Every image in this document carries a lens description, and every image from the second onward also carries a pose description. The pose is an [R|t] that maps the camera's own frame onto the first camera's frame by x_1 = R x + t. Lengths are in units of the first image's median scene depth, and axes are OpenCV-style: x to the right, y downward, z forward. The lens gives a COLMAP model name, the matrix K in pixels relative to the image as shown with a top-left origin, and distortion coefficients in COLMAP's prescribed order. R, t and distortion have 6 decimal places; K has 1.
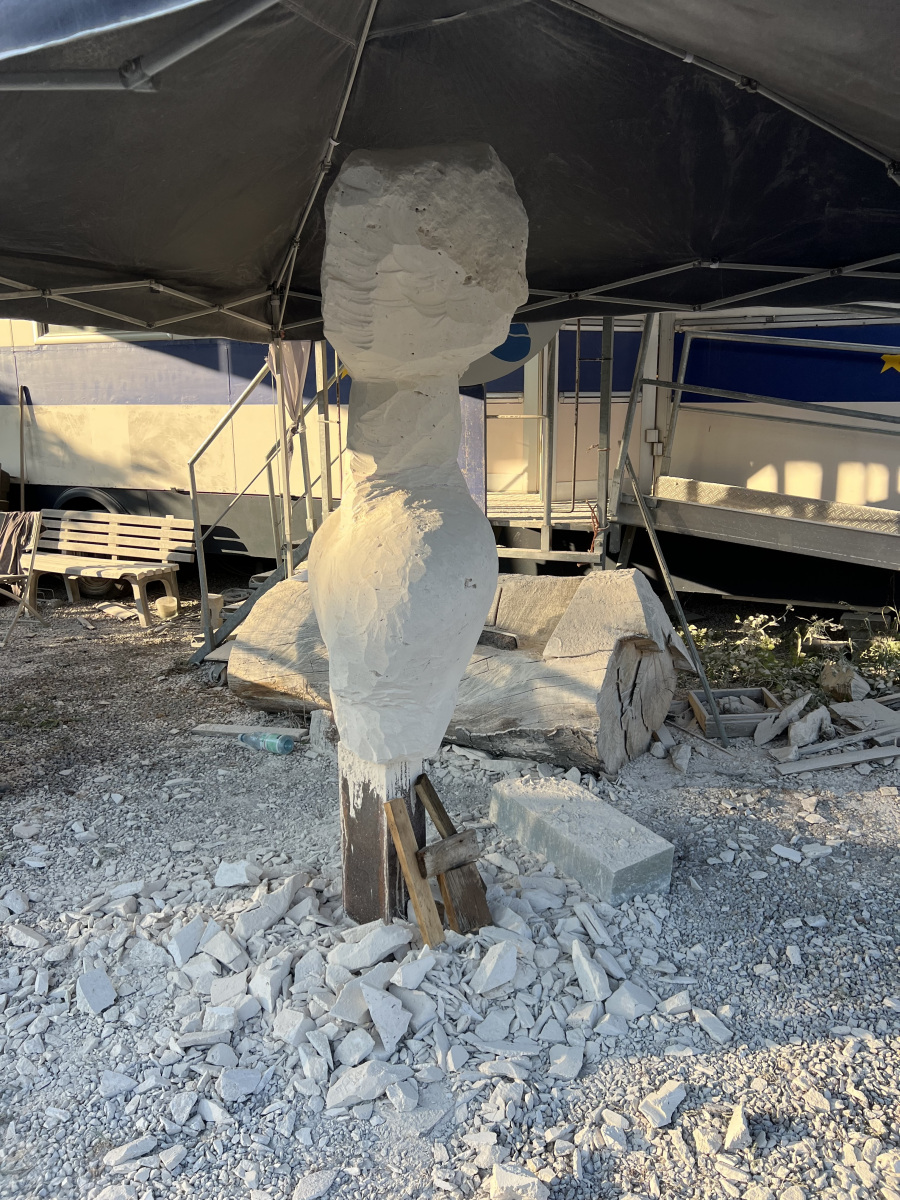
lens RADIAL K [[902.2, 0, 455.7], [0, 902.2, 597.8], [0, 0, 1]] dist [0.055216, -0.068170]
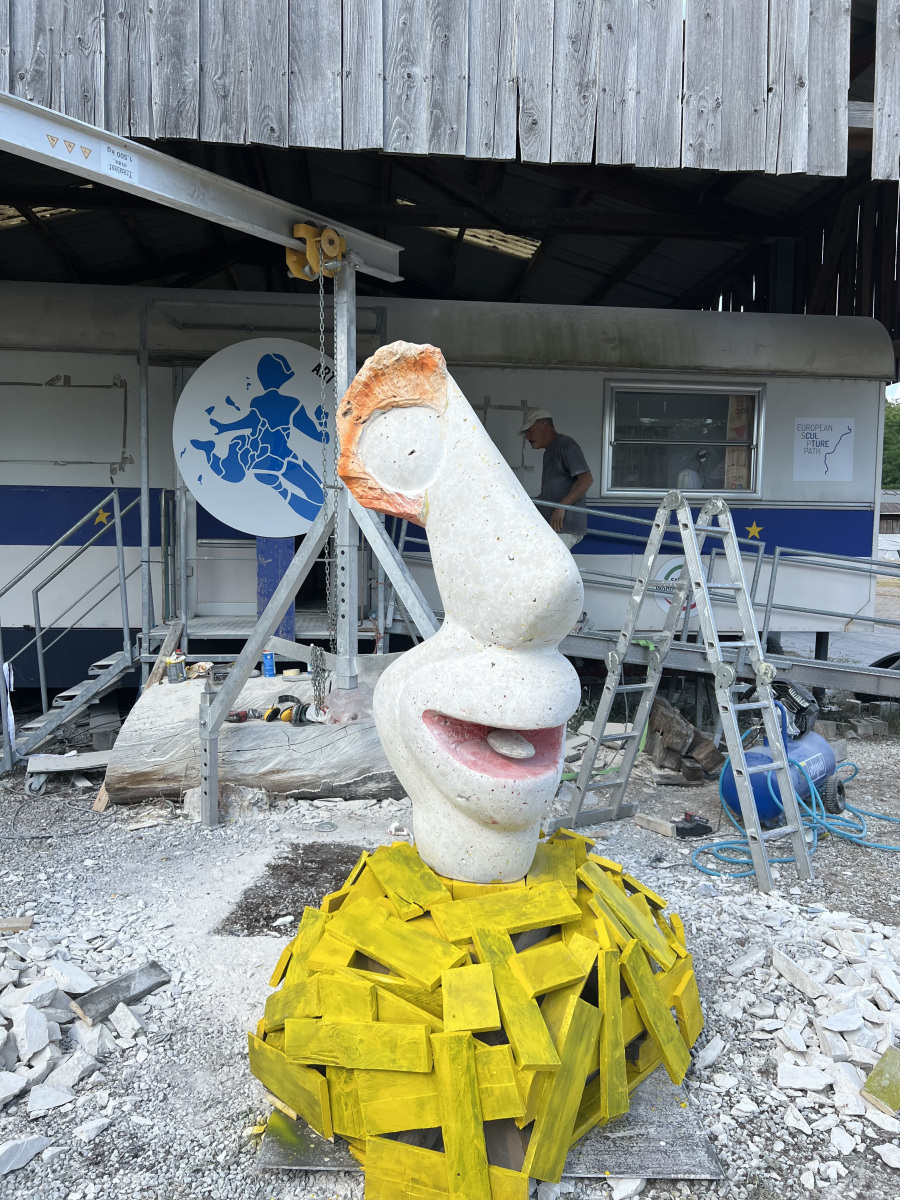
lens RADIAL K [[902.2, 0, 446.2], [0, 902.2, 604.6], [0, 0, 1]] dist [0.055216, -0.068170]
pose [[0.862096, -0.014714, 0.506531, -0.474465], [0.087785, 0.988802, -0.120683, 0.054073], [-0.499083, 0.148507, 0.853734, -0.278662]]
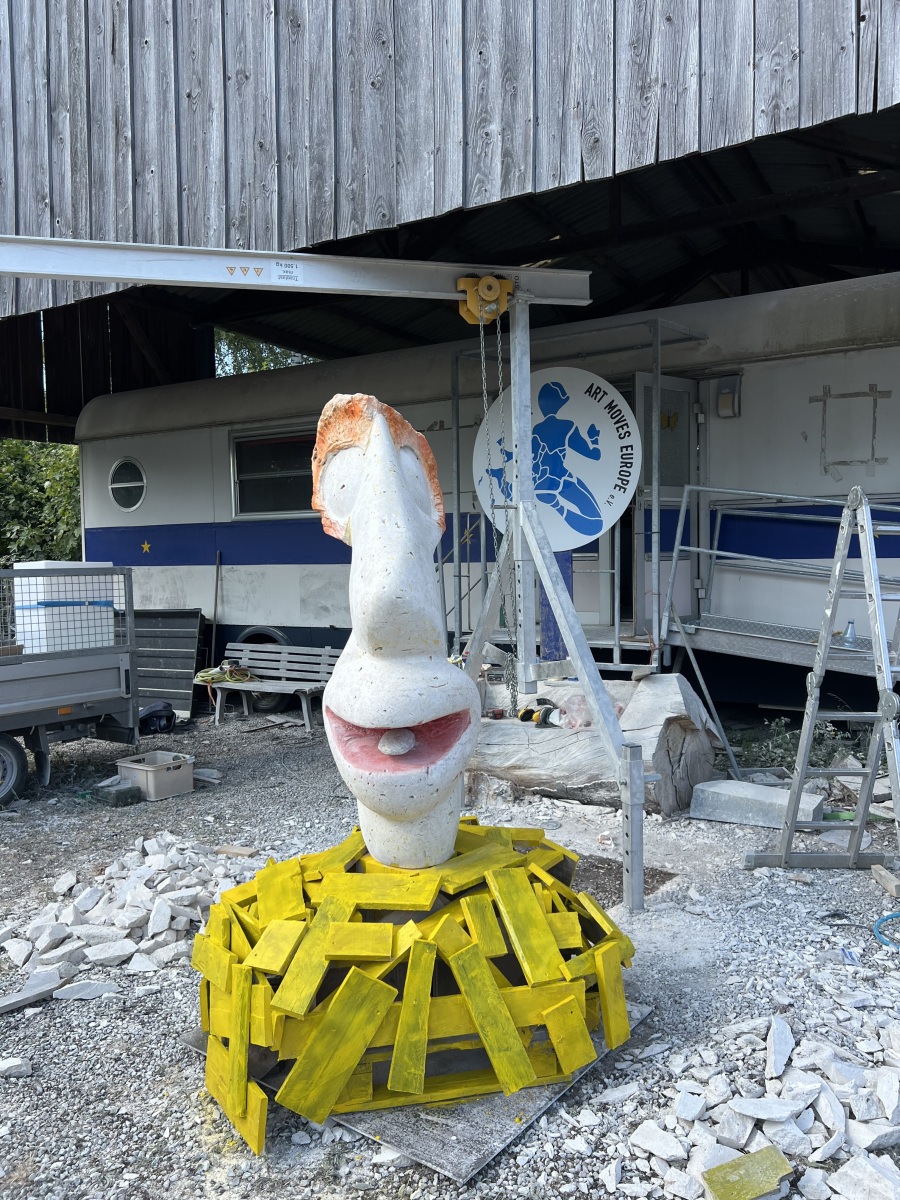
lens RADIAL K [[902.2, 0, 443.0], [0, 902.2, 594.2], [0, 0, 1]] dist [0.055216, -0.068170]
pose [[0.994792, -0.006280, -0.101732, -0.027730], [-0.010721, 0.986117, -0.165704, 0.079572], [0.101360, 0.165932, 0.980914, -0.446162]]
